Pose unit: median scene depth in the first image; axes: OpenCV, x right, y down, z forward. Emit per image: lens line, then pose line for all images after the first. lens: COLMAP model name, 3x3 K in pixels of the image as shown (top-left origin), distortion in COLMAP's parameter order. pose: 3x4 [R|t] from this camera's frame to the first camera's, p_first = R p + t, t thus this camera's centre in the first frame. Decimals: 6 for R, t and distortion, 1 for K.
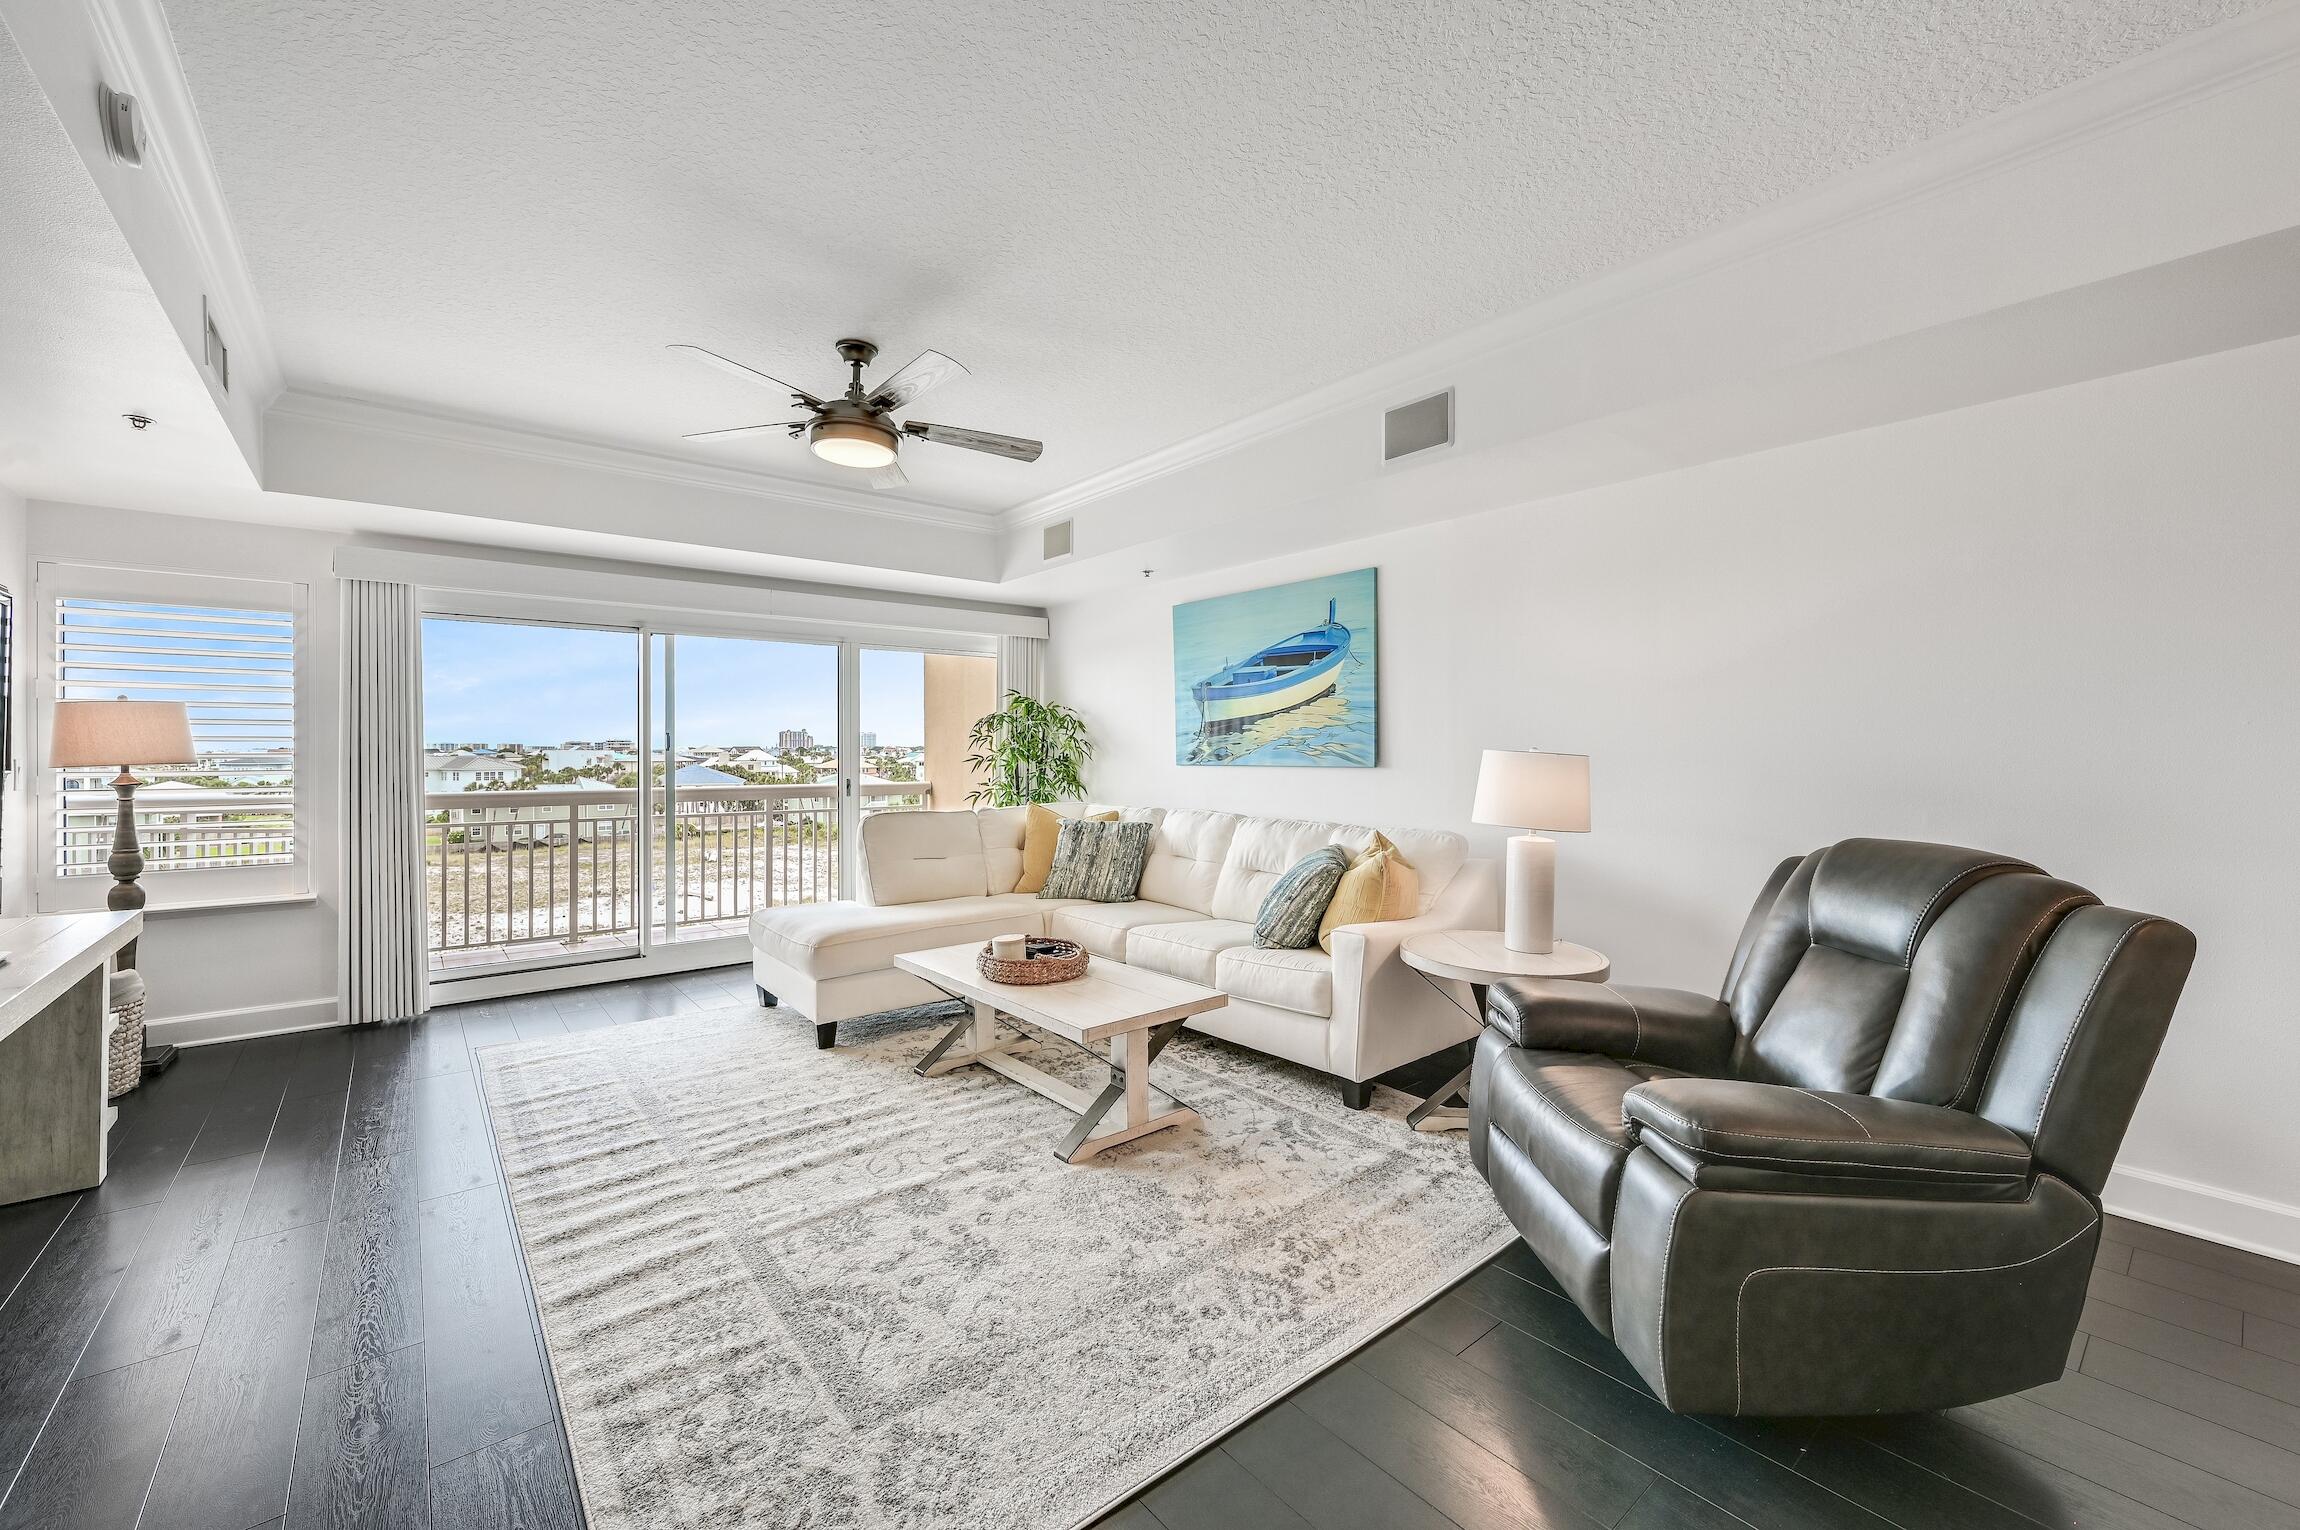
lens RADIAL K [[916.5, 0, 1152.2], [0, 916.5, 751.1], [0, 0, 1]] dist [-0.001957, 0.000774]
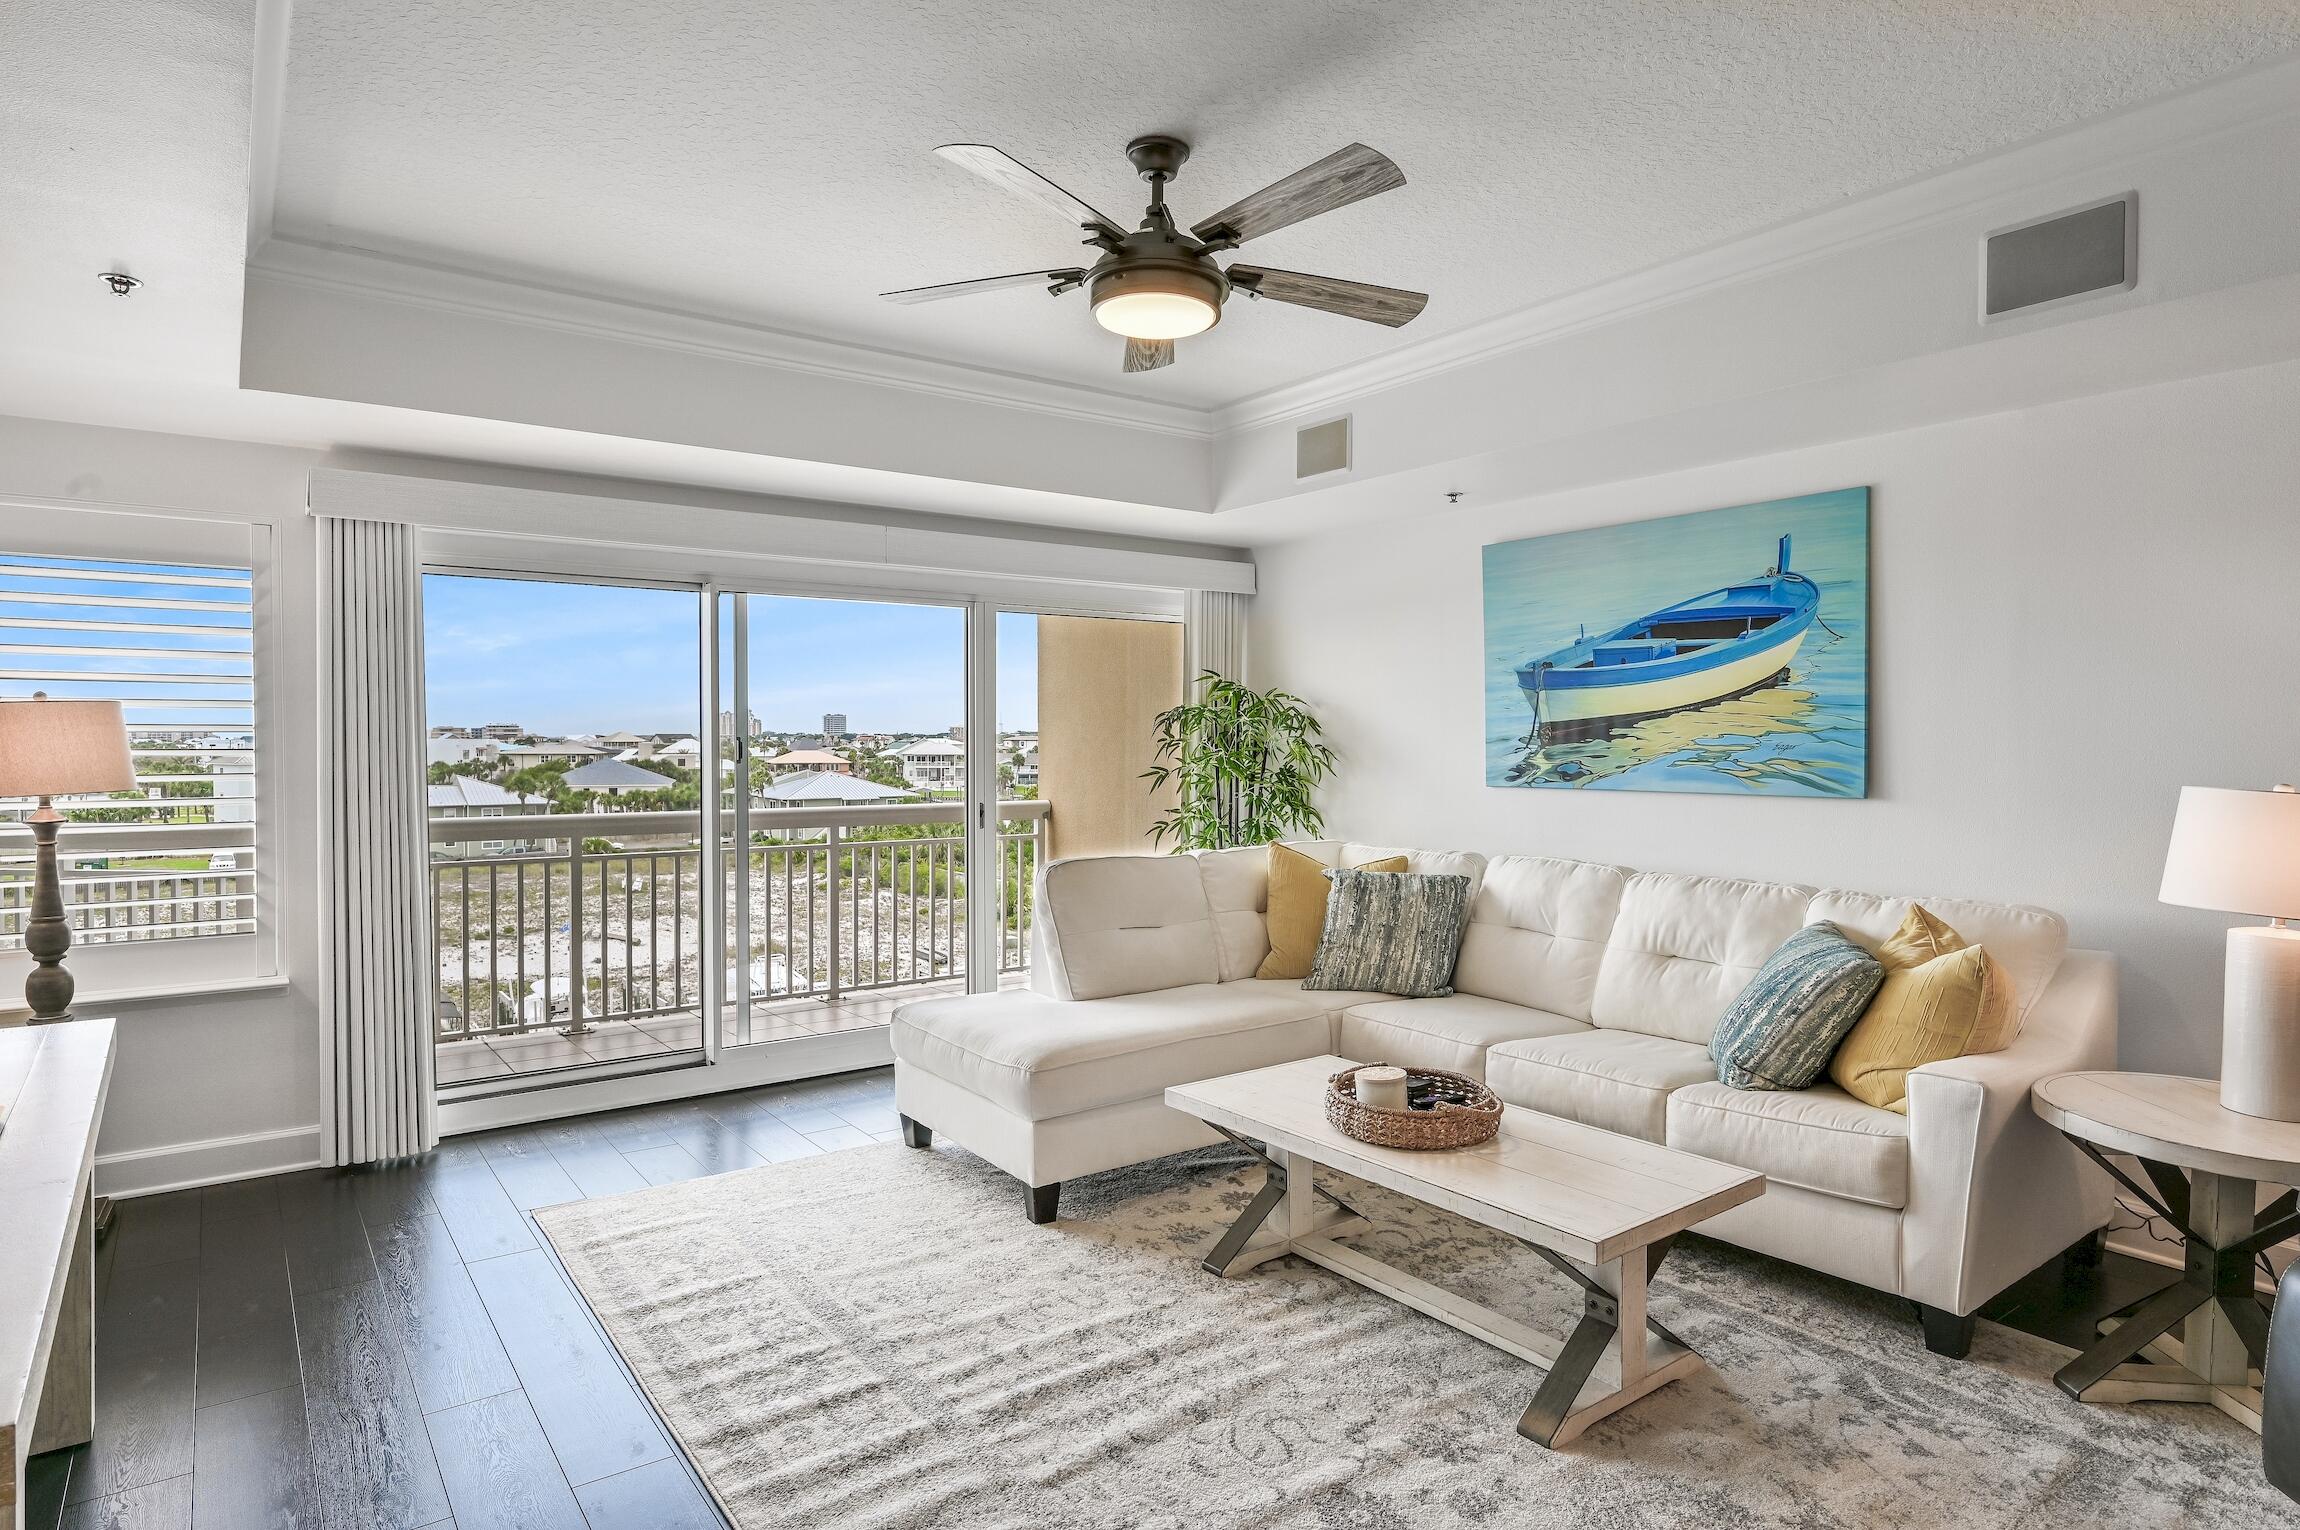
lens RADIAL K [[1280.0, 0, 1154.8], [0, 1280.0, 765.7], [0, 0, 1]] dist [0.000141, -0.000753]
pose [[0.998443, 0.002835, -0.055712, -0.206835], [-0.001738, 0.999804, 0.019738, -0.022450], [0.055757, -0.019611, 0.998252, 0.078538]]
